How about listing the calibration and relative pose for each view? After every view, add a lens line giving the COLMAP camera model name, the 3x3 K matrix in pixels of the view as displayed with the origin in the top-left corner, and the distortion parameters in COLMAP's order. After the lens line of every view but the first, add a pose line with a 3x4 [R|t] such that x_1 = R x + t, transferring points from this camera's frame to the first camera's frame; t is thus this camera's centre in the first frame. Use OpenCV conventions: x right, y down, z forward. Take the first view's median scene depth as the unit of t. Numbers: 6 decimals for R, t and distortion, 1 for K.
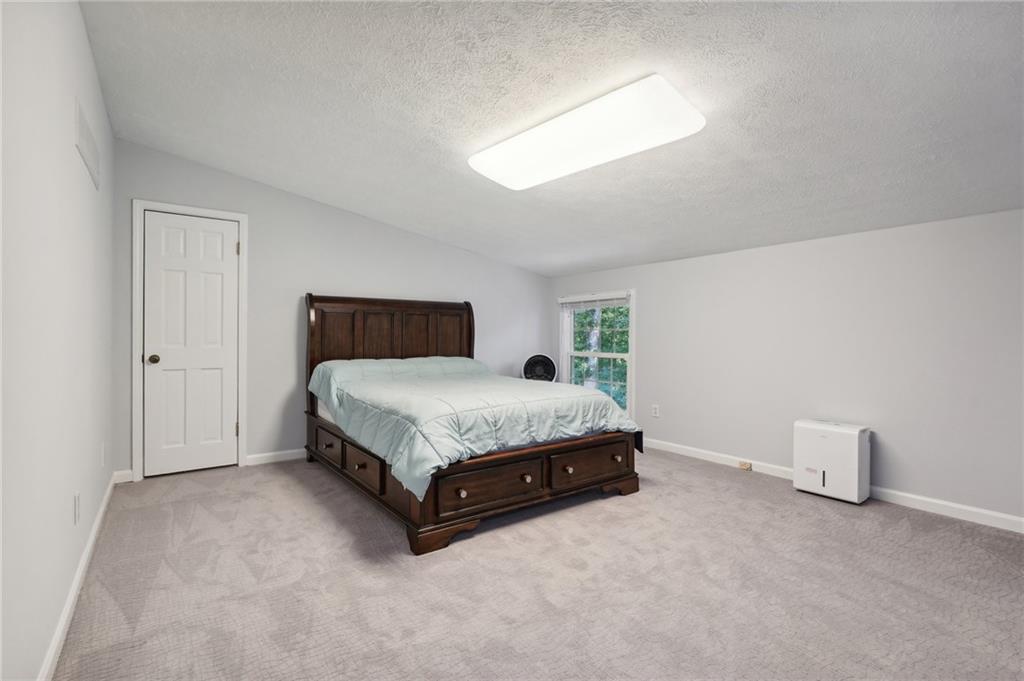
lens RADIAL K [[491.9, 0, 508.5], [0, 491.9, 351.4], [0, 0, 1]] dist [-0.001771, -0.000091]
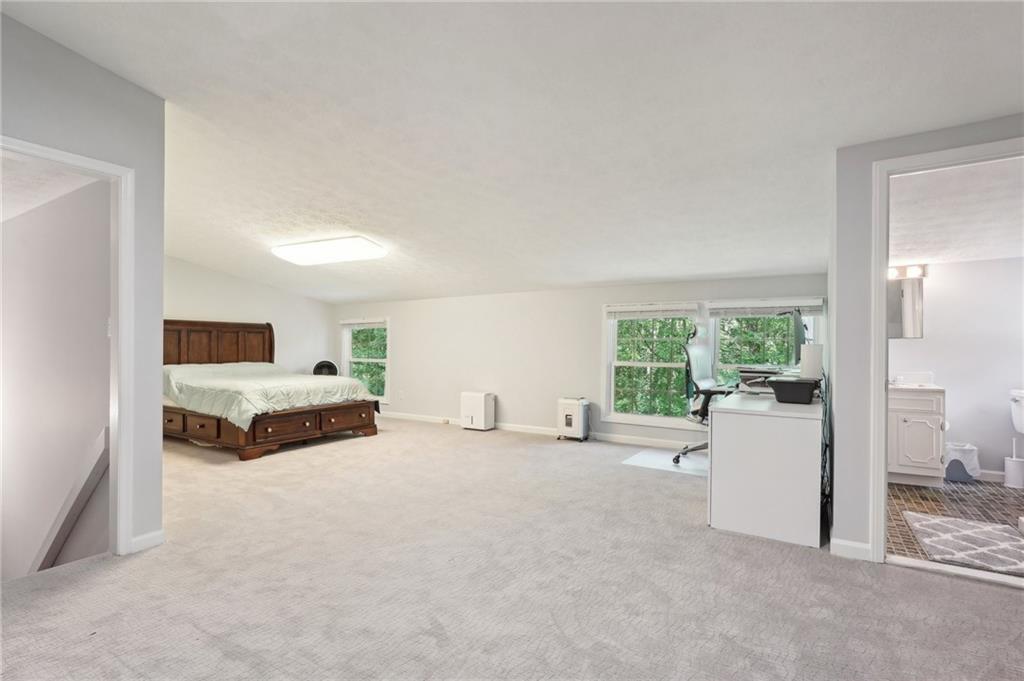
lens RADIAL K [[491.9, 0, 508.5], [0, 491.9, 351.4], [0, 0, 1]] dist [-0.001771, -0.000091]
pose [[0.929003, -0.004840, 0.370041, 0.052436], [0.012528, 0.999753, -0.018376, 0.022770], [-0.369861, 0.021708, 0.928834, -0.900328]]
